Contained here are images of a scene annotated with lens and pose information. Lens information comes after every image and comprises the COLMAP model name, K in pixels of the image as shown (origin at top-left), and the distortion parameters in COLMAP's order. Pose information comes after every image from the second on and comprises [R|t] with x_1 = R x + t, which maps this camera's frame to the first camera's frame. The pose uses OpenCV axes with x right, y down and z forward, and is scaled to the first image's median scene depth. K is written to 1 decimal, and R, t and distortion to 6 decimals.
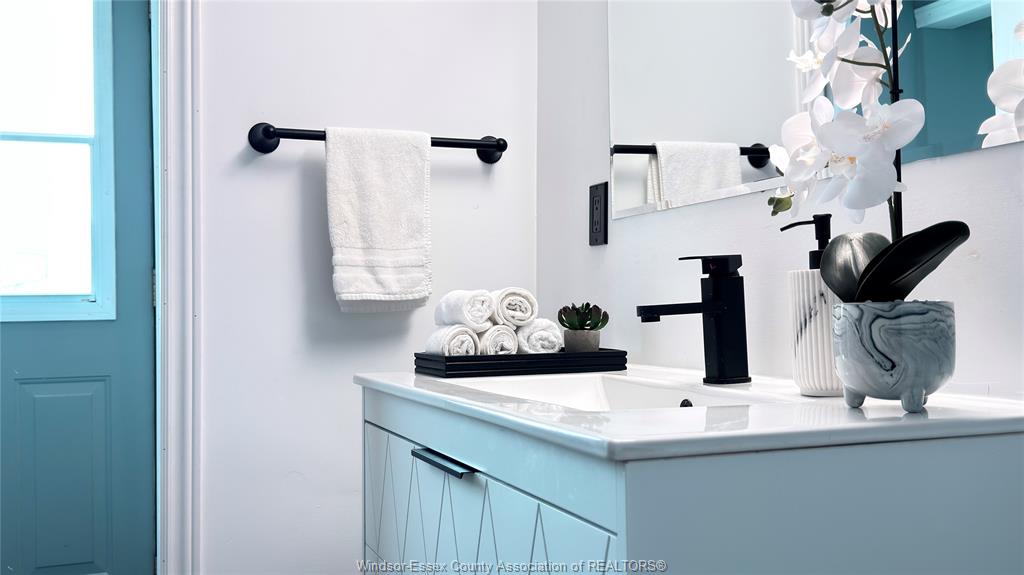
lens RADIAL K [[963.5, 0, 512.0], [0, 963.5, 287.5], [0, 0, 1]] dist [0.109796, 0.000220]
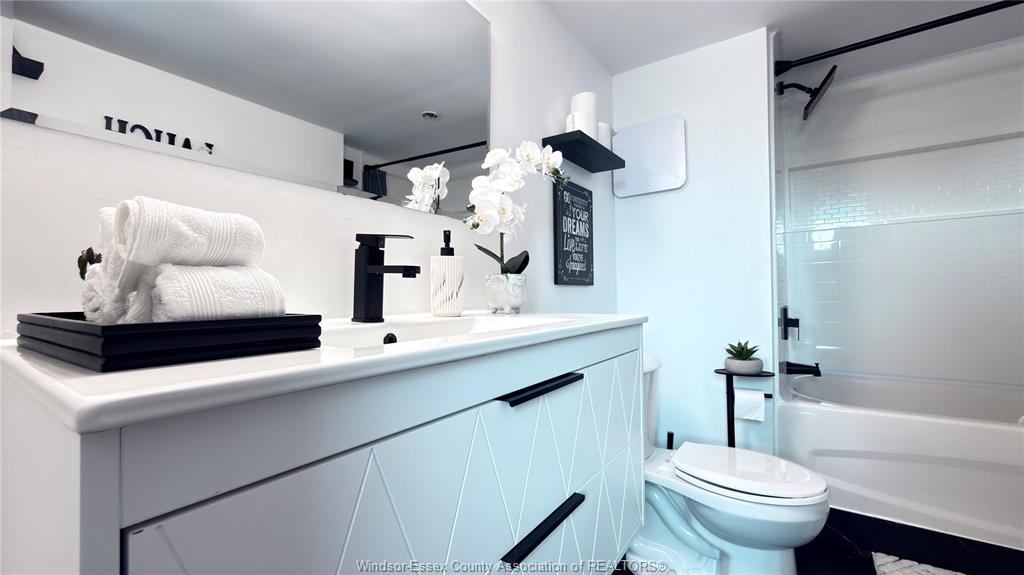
lens RADIAL K [[408.1, 0, 512.0], [0, 408.1, 287.5], [0, 0, 1]] dist [0.000207, 0.000078]
pose [[-0.545791, 0.034458, 0.837212, -0.285005], [-0.006064, 0.998965, -0.045069, 0.049911], [-0.837899, -0.029675, -0.545018, 0.784349]]
